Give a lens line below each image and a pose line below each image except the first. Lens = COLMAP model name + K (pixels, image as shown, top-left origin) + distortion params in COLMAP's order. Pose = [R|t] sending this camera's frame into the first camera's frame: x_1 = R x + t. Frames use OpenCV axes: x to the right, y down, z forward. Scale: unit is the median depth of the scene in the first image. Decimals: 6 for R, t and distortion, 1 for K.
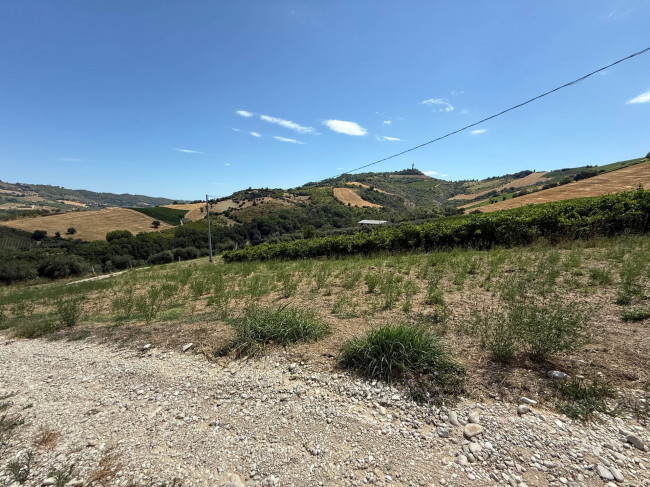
lens RADIAL K [[259.1, 0, 324.8], [0, 259.1, 245.5], [0, 0, 1]] dist [-0.000139, 0.000050]
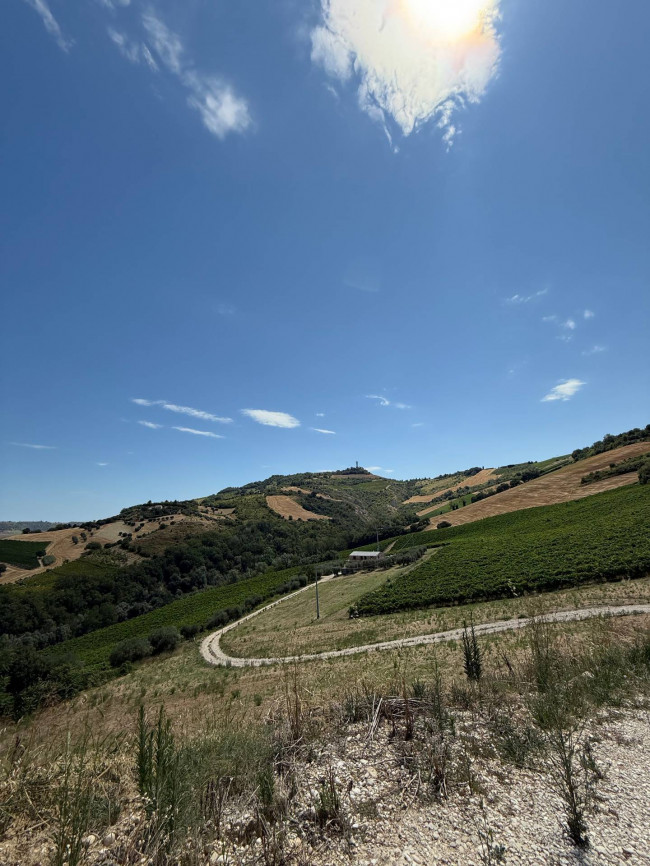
lens RADIAL K [[345.2, 0, 330.1], [0, 345.2, 429.1], [0, 0, 1]] dist [-0.000139, 0.000050]
pose [[0.969208, 0.004561, 0.246202, -0.034307], [0.090016, 0.924068, -0.371478, -0.006751], [-0.229202, 0.382201, 0.895203, -0.041947]]
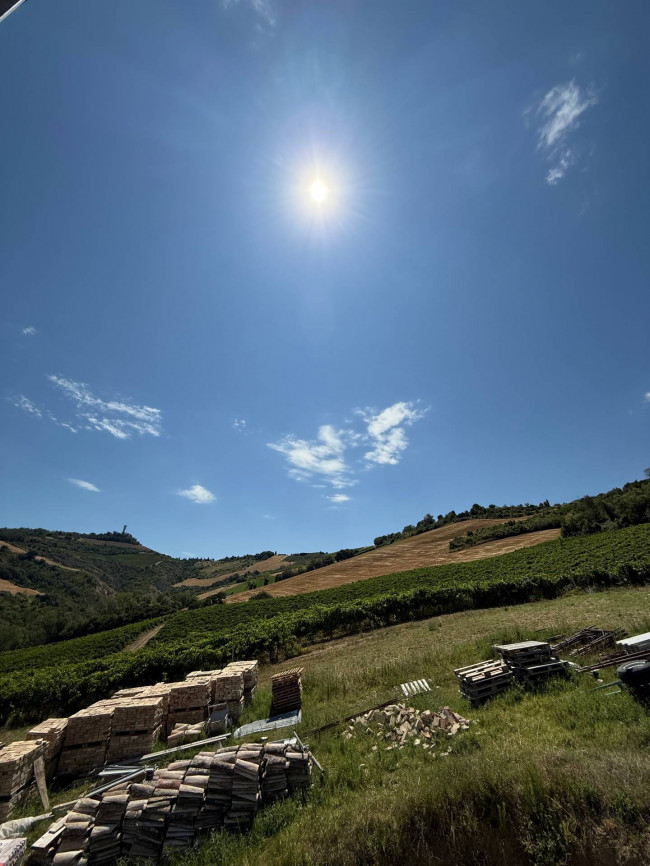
lens RADIAL K [[345.2, 0, 330.1], [0, 345.2, 429.1], [0, 0, 1]] dist [-0.000139, 0.000050]
pose [[0.660395, 0.339473, 0.669803, 0.034459], [0.106339, 0.840711, -0.530939, -0.010282], [-0.743351, 0.421856, 0.519102, 0.127461]]
